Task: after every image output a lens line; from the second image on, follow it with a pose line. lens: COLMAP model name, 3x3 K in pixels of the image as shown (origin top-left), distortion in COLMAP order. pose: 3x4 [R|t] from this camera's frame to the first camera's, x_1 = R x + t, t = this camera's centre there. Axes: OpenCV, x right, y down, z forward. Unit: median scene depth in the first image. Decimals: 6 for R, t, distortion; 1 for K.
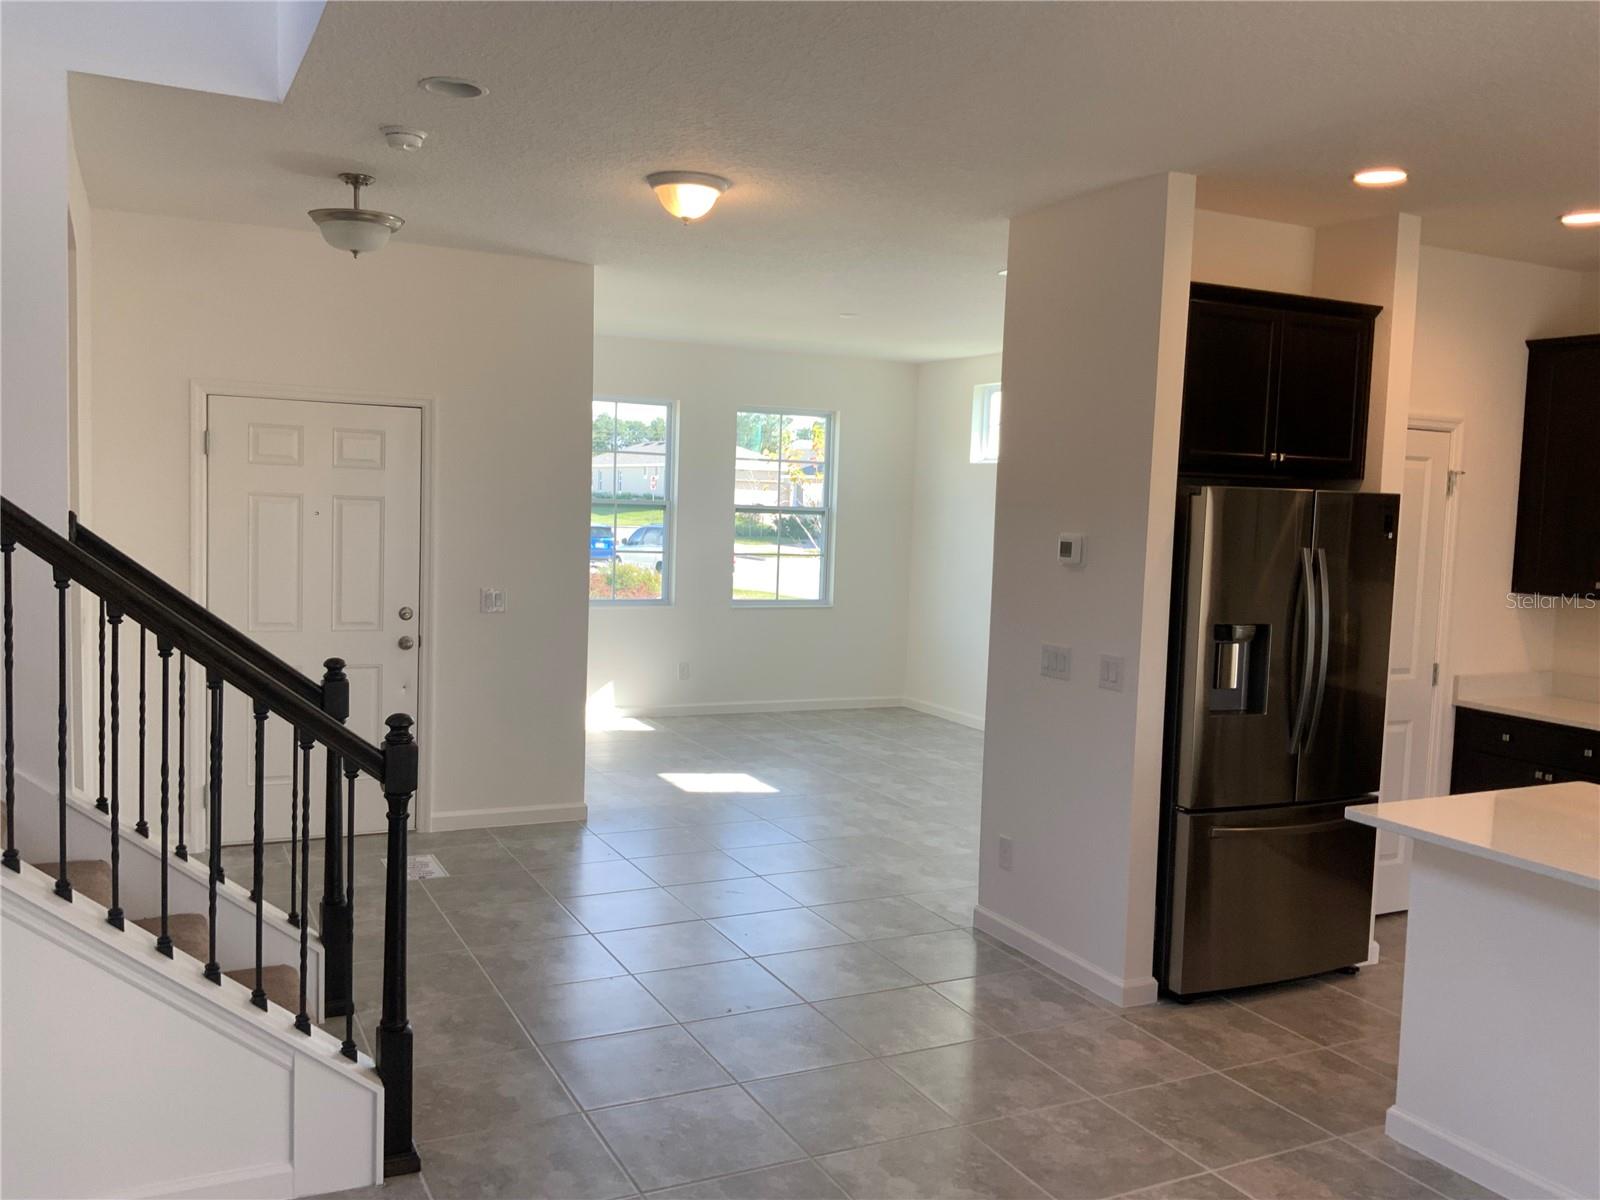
lens RADIAL K [[1321.4, 0, 800.0], [0, 1321.4, 600.0], [0, 0, 1]] dist [0.105179, -0.228382]
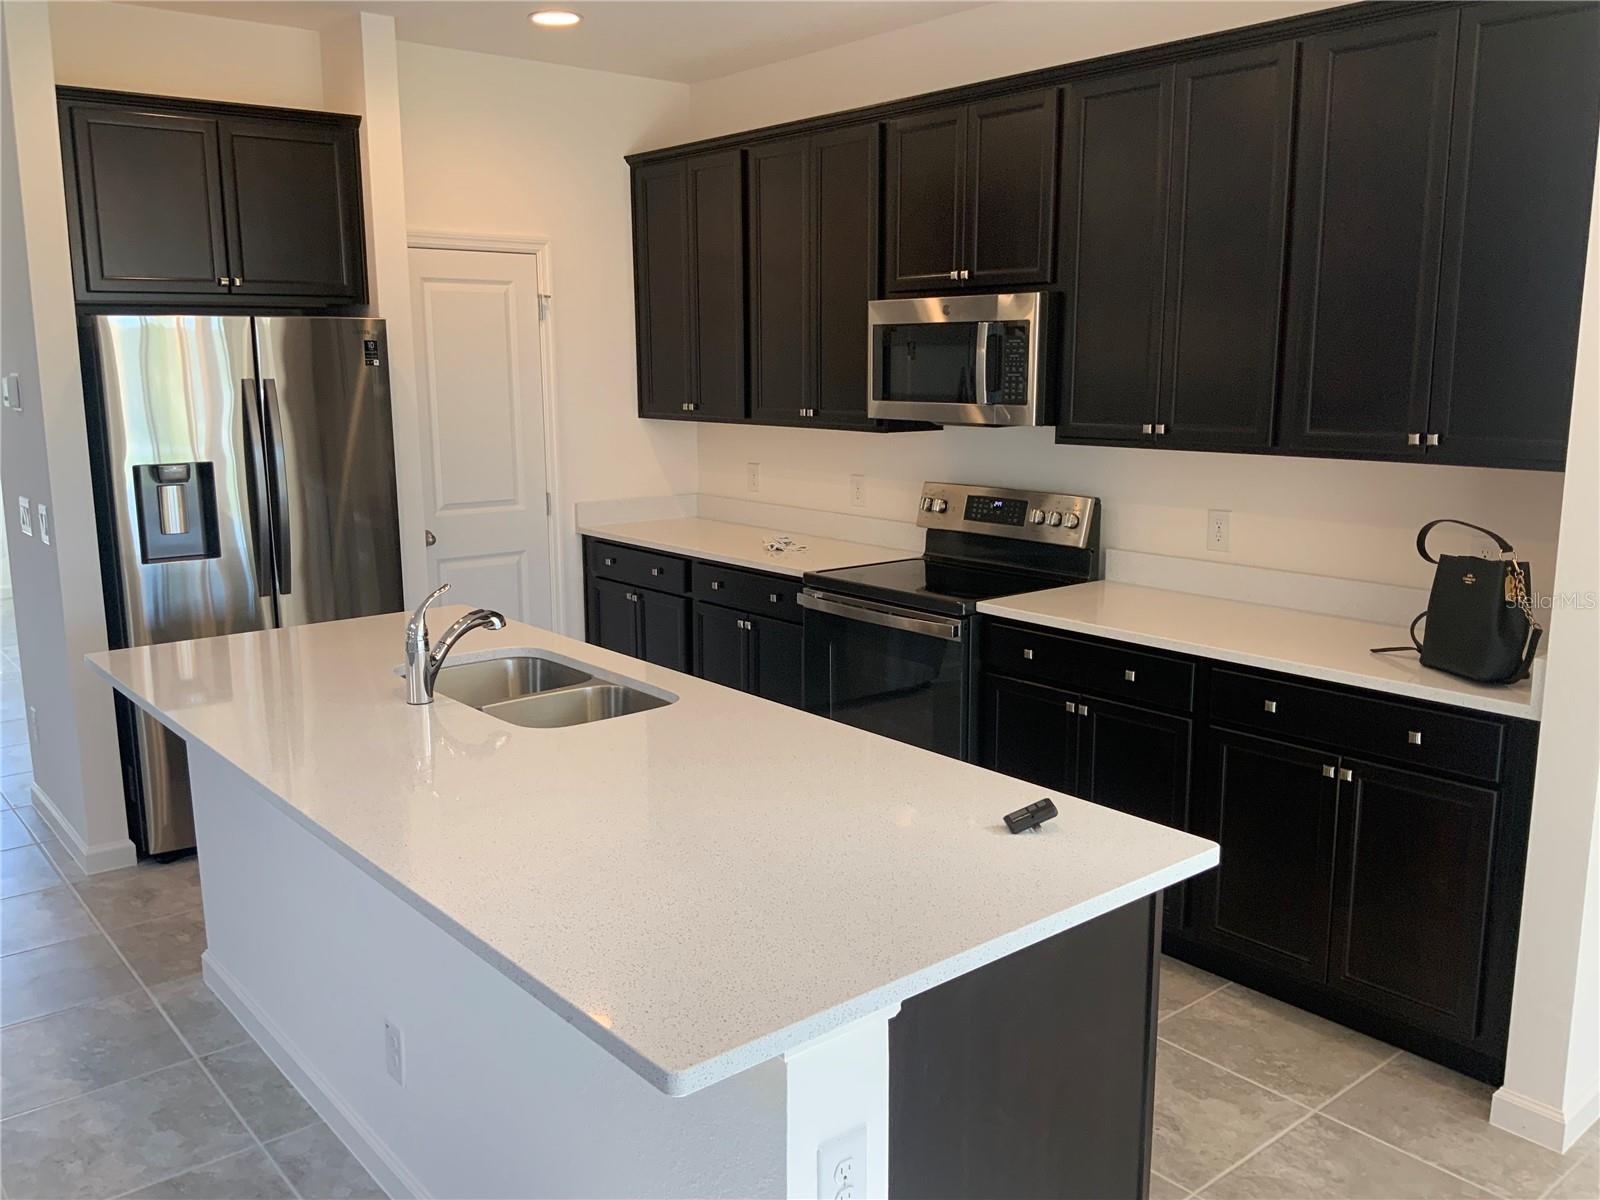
lens RADIAL K [[1344.1, 0, 800.0], [0, 1344.1, 600.0], [0, 0, 1]] dist [0.002125, -0.016204]
pose [[0.976732, -0.073678, 0.201409, 0.534744], [0.051476, 0.992222, 0.113338, 0.027241], [-0.208193, -0.100333, 0.972928, -0.016977]]
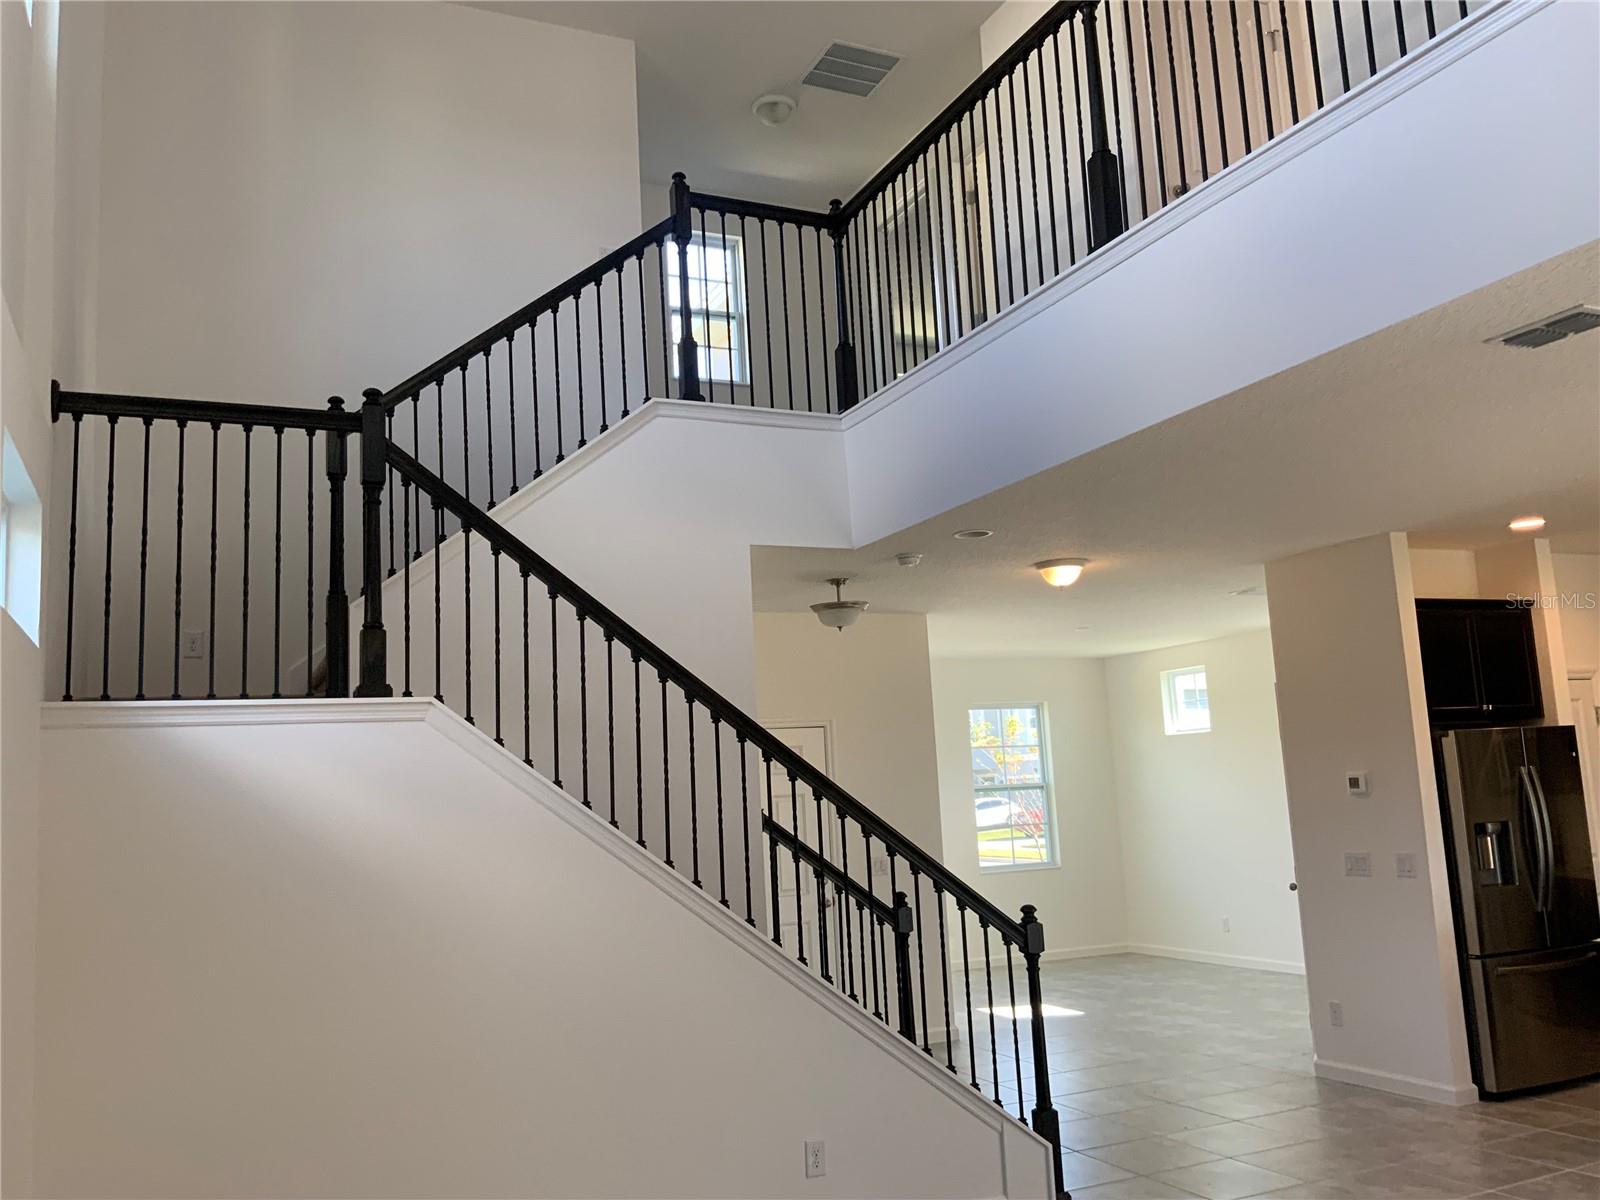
lens RADIAL K [[1344.1, 0, 800.0], [0, 1344.1, 600.0], [0, 0, 1]] dist [0.002125, -0.016204]
pose [[0.995317, -0.092873, -0.026813, -0.341742], [0.084749, 0.971796, -0.220068, 0.038866], [0.046495, 0.216765, 0.975116, -0.496686]]
